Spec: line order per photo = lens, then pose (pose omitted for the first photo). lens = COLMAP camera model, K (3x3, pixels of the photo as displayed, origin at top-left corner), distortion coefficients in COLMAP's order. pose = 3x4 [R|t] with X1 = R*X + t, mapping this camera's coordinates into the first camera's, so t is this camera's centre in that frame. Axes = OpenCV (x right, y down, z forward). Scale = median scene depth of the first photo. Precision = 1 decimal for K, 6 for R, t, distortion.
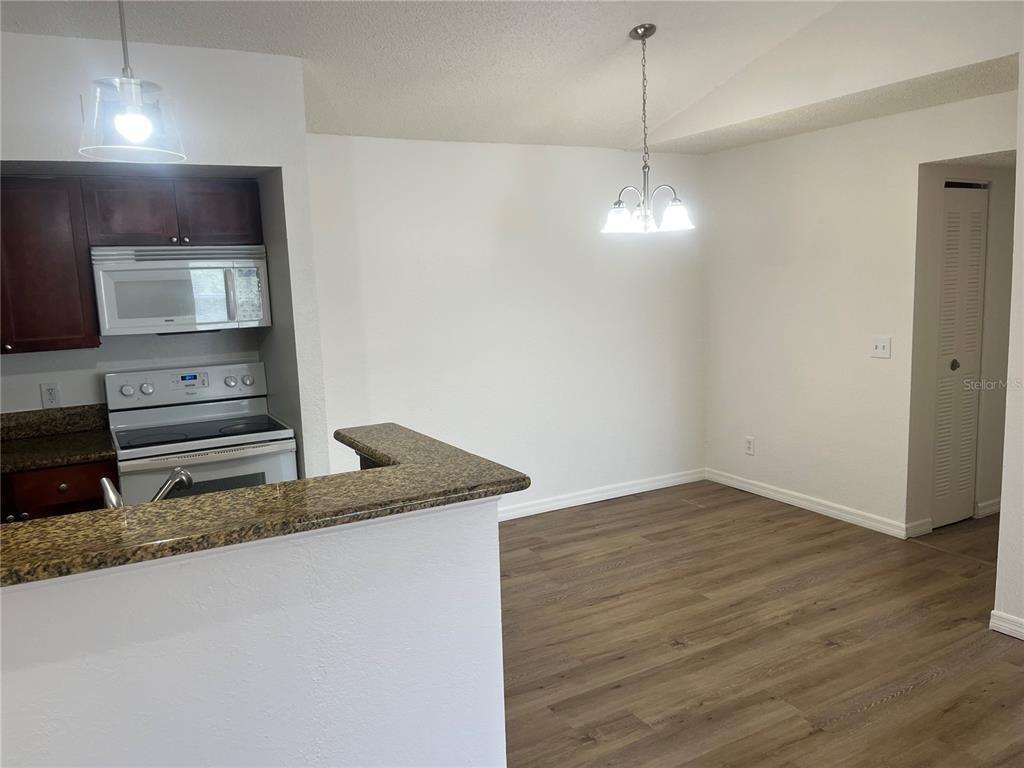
lens RADIAL K [[780.7, 0, 506.5], [0, 780.7, 384.5], [0, 0, 1]] dist [0.079483, -0.105737]
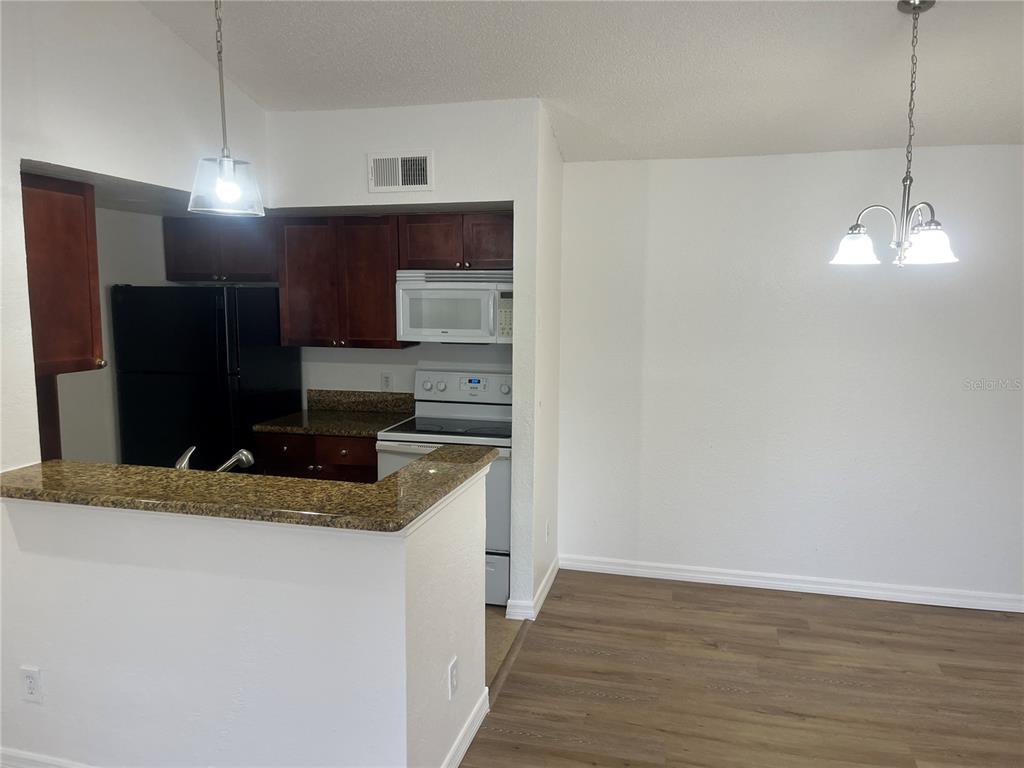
lens RADIAL K [[780.7, 0, 506.5], [0, 780.7, 384.5], [0, 0, 1]] dist [0.079483, -0.105737]
pose [[0.726967, 0.124527, -0.675286, 0.434568], [-0.127500, 0.990797, 0.045451, -0.065637], [0.674731, 0.053057, 0.736154, 0.187777]]
